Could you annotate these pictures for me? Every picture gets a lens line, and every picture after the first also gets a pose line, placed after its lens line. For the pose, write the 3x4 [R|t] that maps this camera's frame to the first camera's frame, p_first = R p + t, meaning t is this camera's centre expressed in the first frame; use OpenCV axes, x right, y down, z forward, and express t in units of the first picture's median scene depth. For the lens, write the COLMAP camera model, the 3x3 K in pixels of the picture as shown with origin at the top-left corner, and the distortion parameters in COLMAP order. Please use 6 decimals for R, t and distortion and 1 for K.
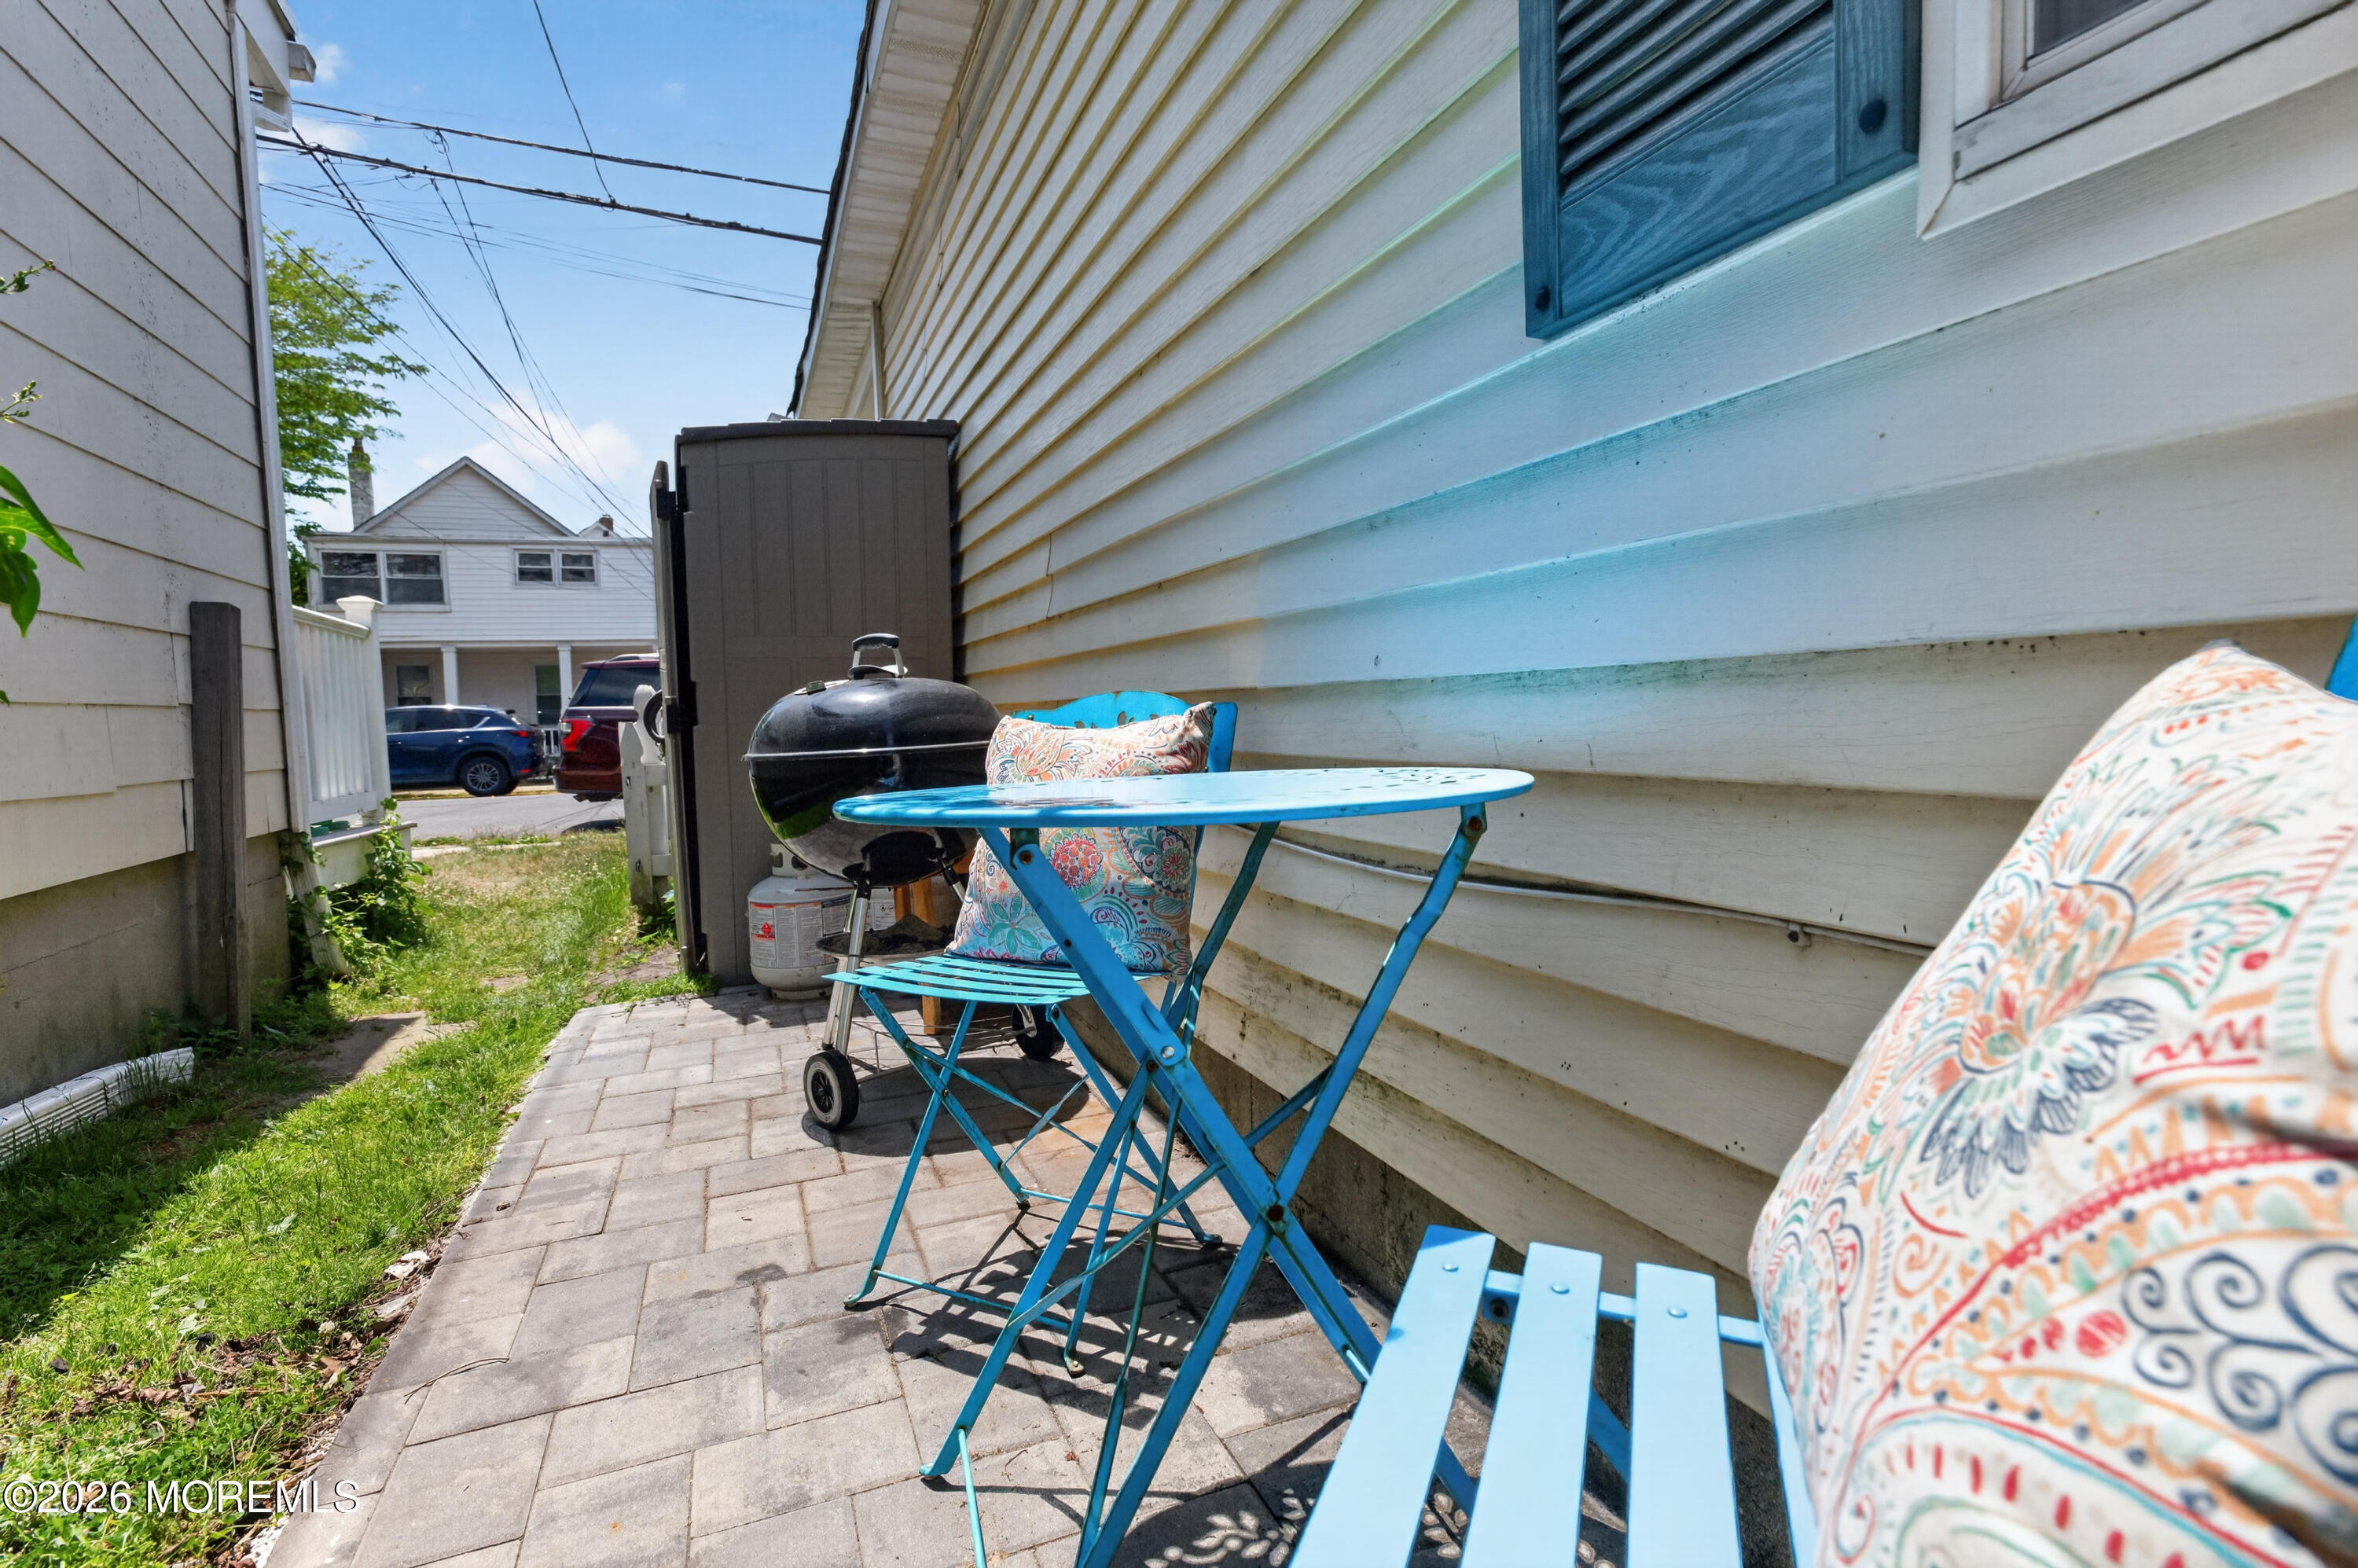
lens RADIAL K [[1161.1, 0, 1180.5], [0, 1161.1, 778.6], [0, 0, 1]] dist [-0.002100, 0.000535]
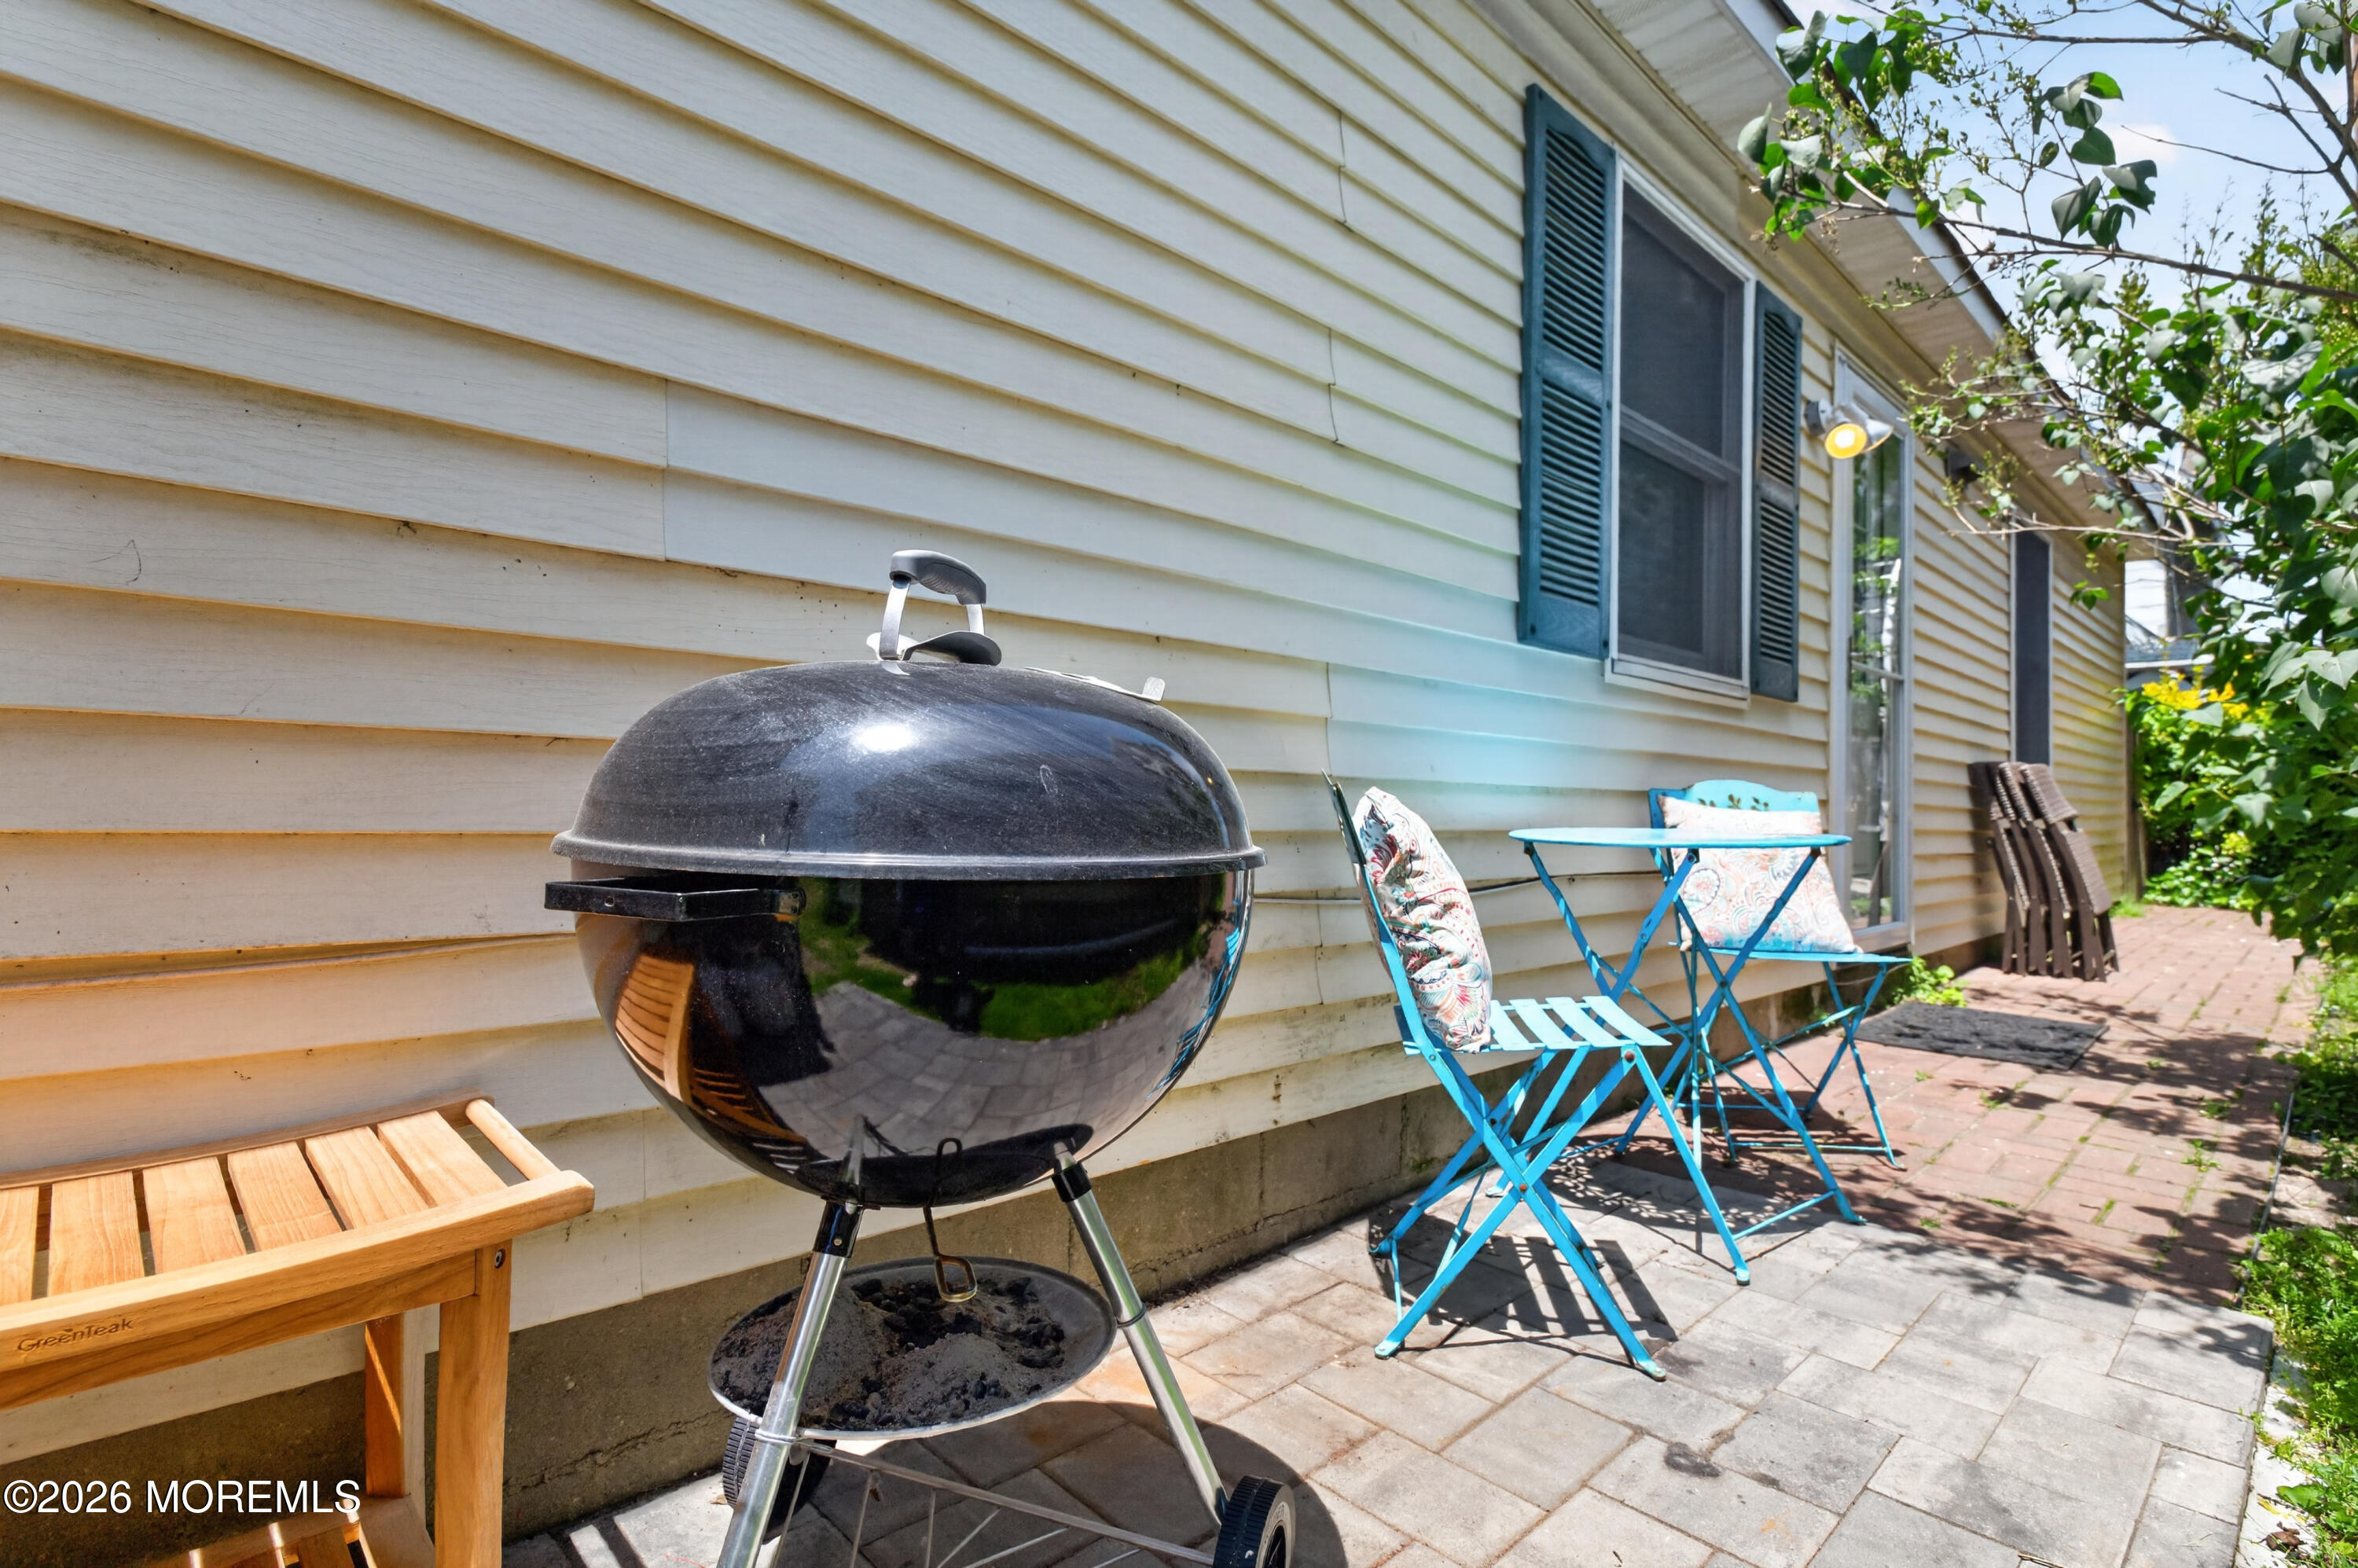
lens RADIAL K [[1161.1, 0, 1180.5], [0, 1161.1, 778.6], [0, 0, 1]] dist [-0.002100, 0.000535]
pose [[-0.379951, 0.035575, 0.924322, -1.053071], [0.050010, 0.998589, -0.017877, -0.069962], [-0.923654, 0.039433, -0.381194, 1.707247]]
